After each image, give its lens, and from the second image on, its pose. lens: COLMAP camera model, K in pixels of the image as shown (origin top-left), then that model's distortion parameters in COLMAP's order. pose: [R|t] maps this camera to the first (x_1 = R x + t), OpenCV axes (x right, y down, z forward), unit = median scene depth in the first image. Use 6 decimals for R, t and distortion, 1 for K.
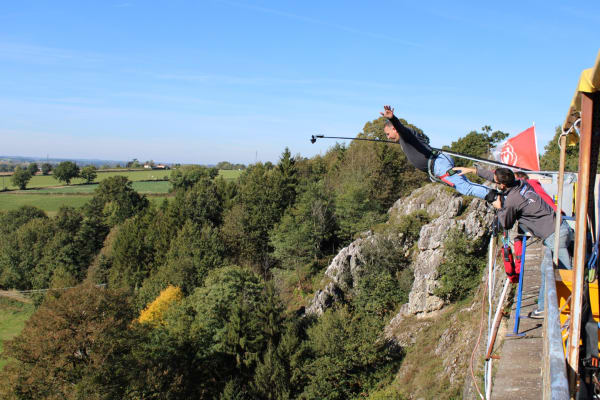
lens RADIAL K [[510.5, 0, 300.0], [0, 510.5, 200.0], [0, 0, 1]] dist [-0.013500, -0.002094]
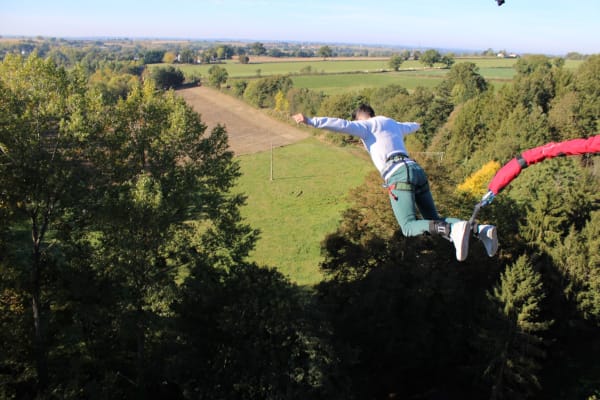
lens RADIAL K [[510.5, 0, 300.0], [0, 510.5, 200.0], [0, 0, 1]] dist [-0.013500, -0.002094]
pose [[0.865309, 0.155873, -0.476386, -0.079654], [-0.047063, 0.971485, 0.232382, 0.007115], [0.499024, -0.178662, 0.847971, -0.254898]]
